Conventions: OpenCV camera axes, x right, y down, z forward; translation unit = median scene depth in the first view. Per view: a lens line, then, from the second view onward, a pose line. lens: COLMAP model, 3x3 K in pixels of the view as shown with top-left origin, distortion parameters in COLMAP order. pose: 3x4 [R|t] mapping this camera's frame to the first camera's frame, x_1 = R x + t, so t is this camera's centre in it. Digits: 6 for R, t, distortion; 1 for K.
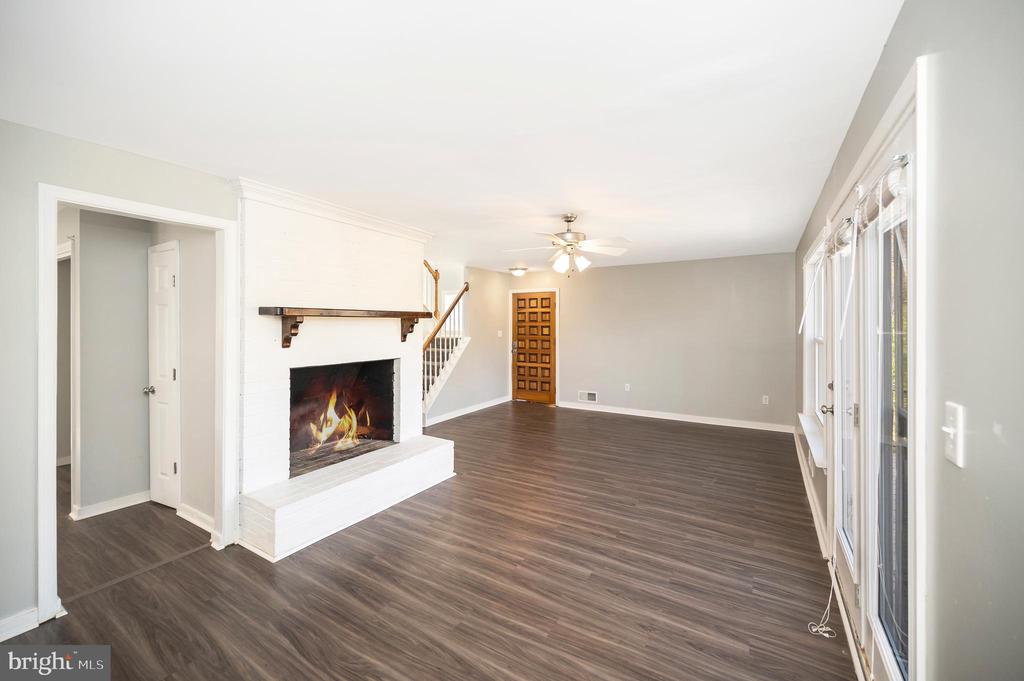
lens RADIAL K [[422.8, 0, 514.1], [0, 422.8, 311.7], [0, 0, 1]] dist [0.000494, -0.000166]
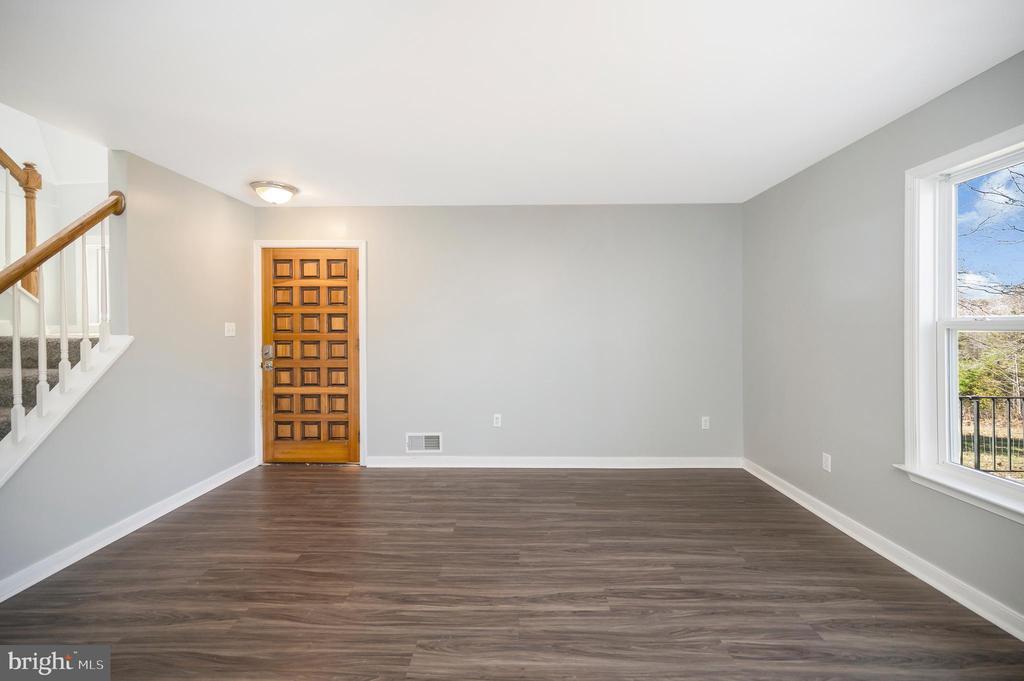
lens RADIAL K [[408.4, 0, 515.6], [0, 408.4, 329.8], [0, 0, 1]] dist [-0.001172, -0.000321]
pose [[0.862423, -0.005028, 0.506163, 0.009750], [-0.008925, 0.999644, 0.025138, 0.039116], [-0.506109, -0.026198, 0.862071, 0.460798]]
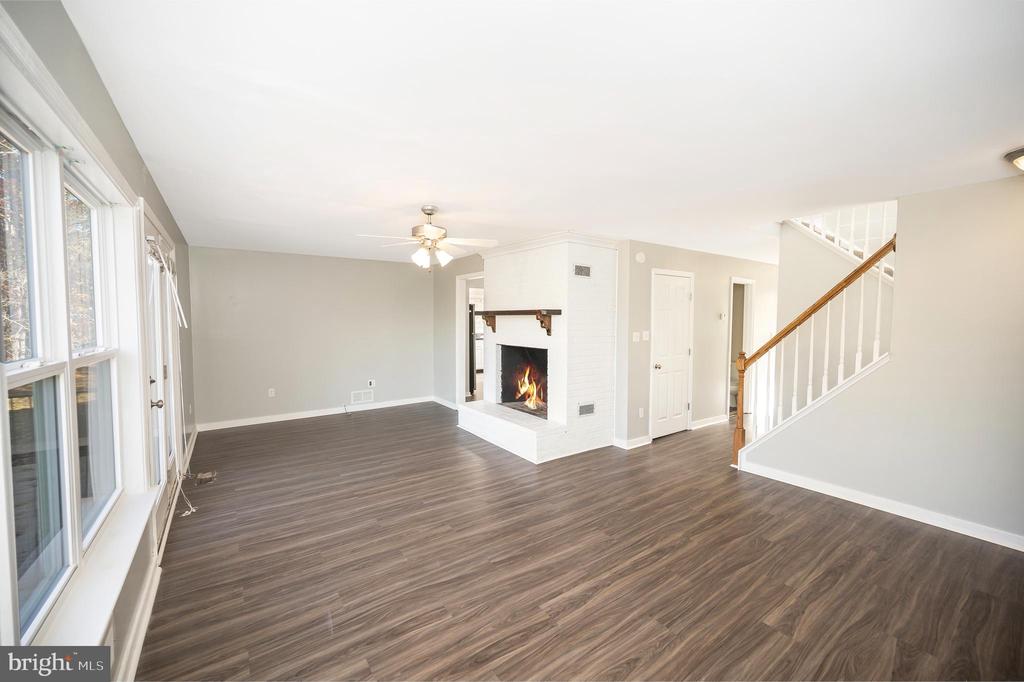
lens RADIAL K [[397.3, 0, 512.0], [0, 397.3, 341.0], [0, 0, 1]] dist [-0.000833, -0.000084]
pose [[-0.398843, 0.050814, -0.915610, 0.422010], [0.024721, 0.998696, 0.044657, 0.018043], [0.916686, -0.004824, -0.399580, 0.726411]]
